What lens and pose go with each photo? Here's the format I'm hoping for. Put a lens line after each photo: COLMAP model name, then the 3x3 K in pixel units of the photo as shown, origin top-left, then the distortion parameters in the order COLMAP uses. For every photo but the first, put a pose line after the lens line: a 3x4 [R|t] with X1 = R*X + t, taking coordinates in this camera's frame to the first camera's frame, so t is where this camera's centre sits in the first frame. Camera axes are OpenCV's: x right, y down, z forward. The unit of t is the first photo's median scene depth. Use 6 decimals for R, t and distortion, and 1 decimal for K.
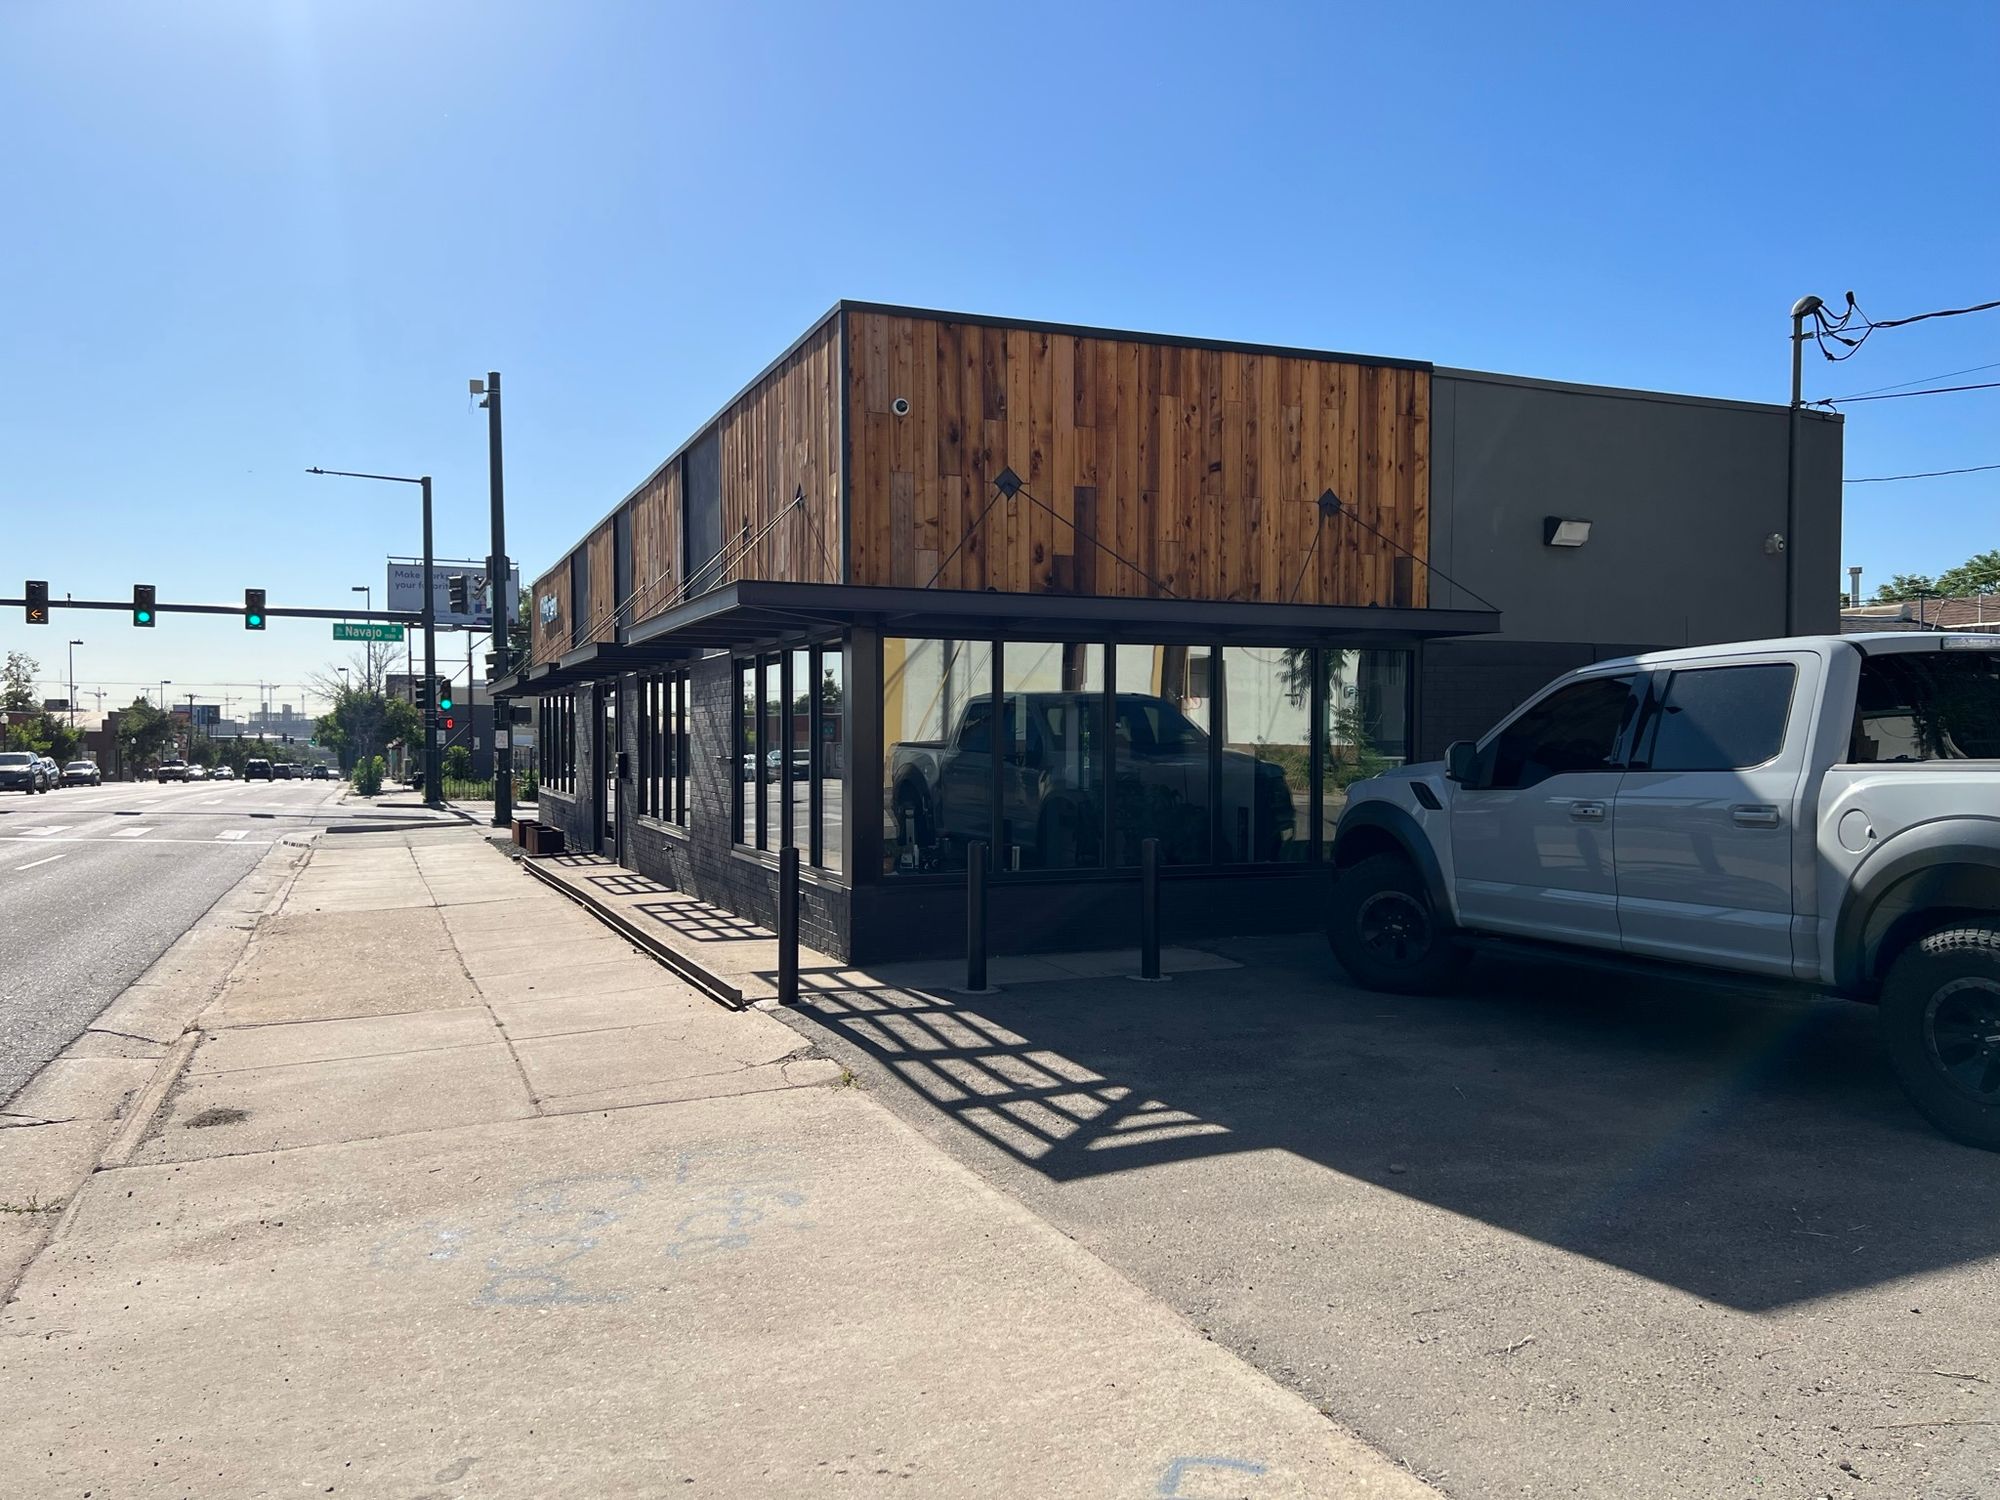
lens RADIAL K [[1506.0, 0, 993.7], [0, 1506.0, 744.4], [0, 0, 1]] dist [0.064126, -0.061885]
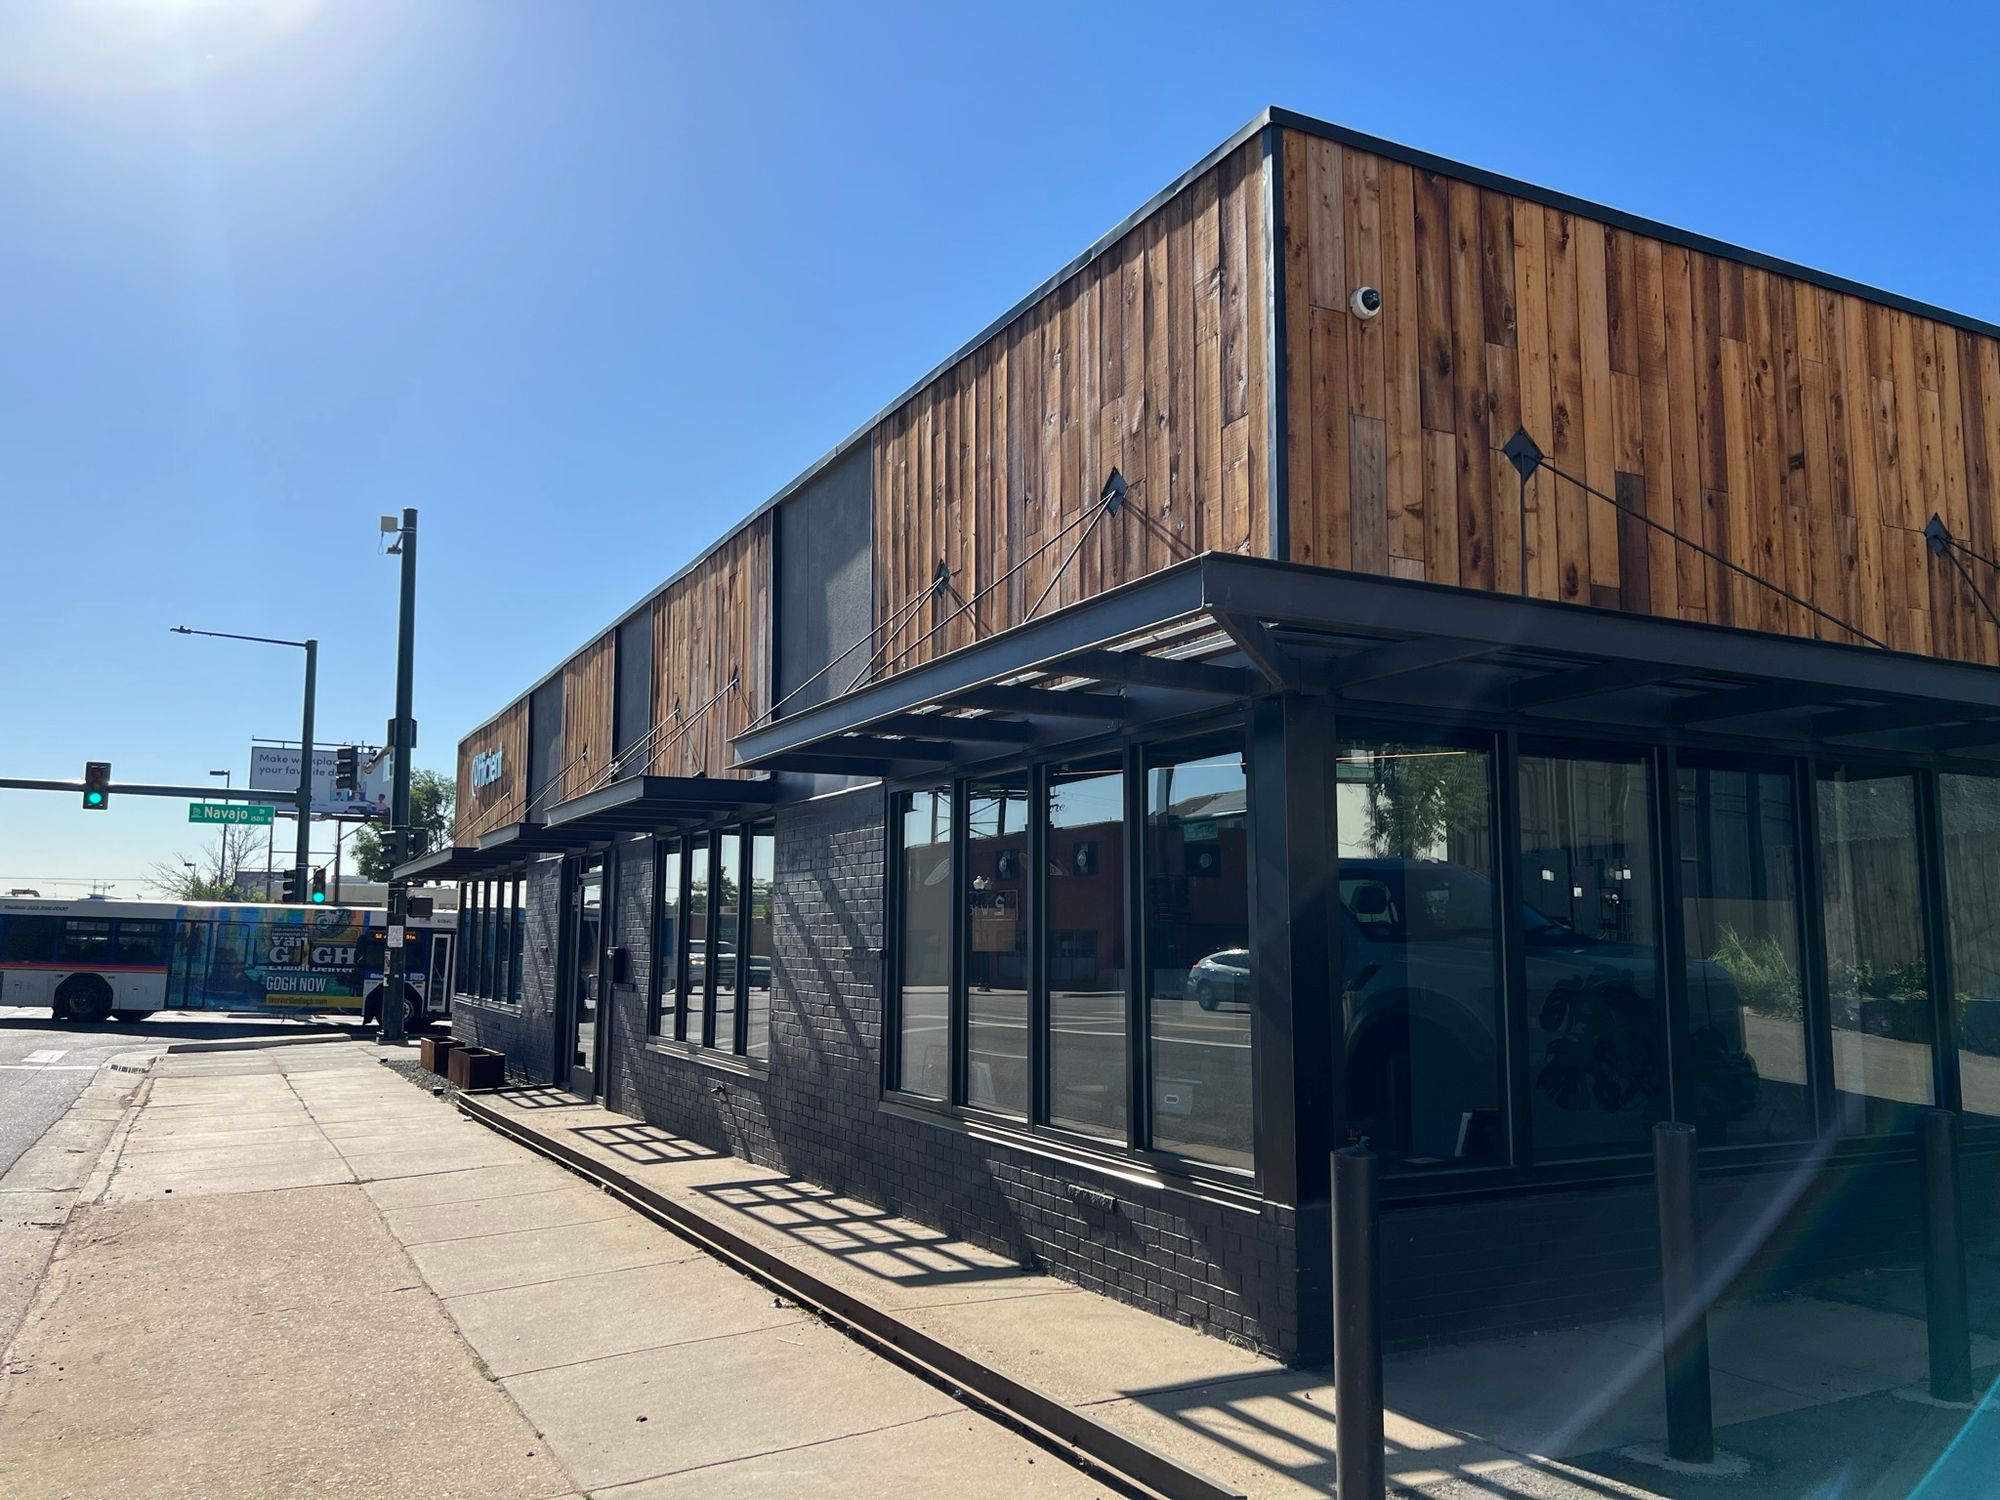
lens RADIAL K [[1506.0, 0, 1009.3], [0, 1506.0, 763.2], [0, 0, 1]] dist [0.064126, -0.061885]
pose [[0.995924, 0.015298, 0.088884, -0.062799], [-0.004329, 0.992482, -0.122314, 0.002743], [-0.090087, 0.121431, 0.988503, 0.128455]]
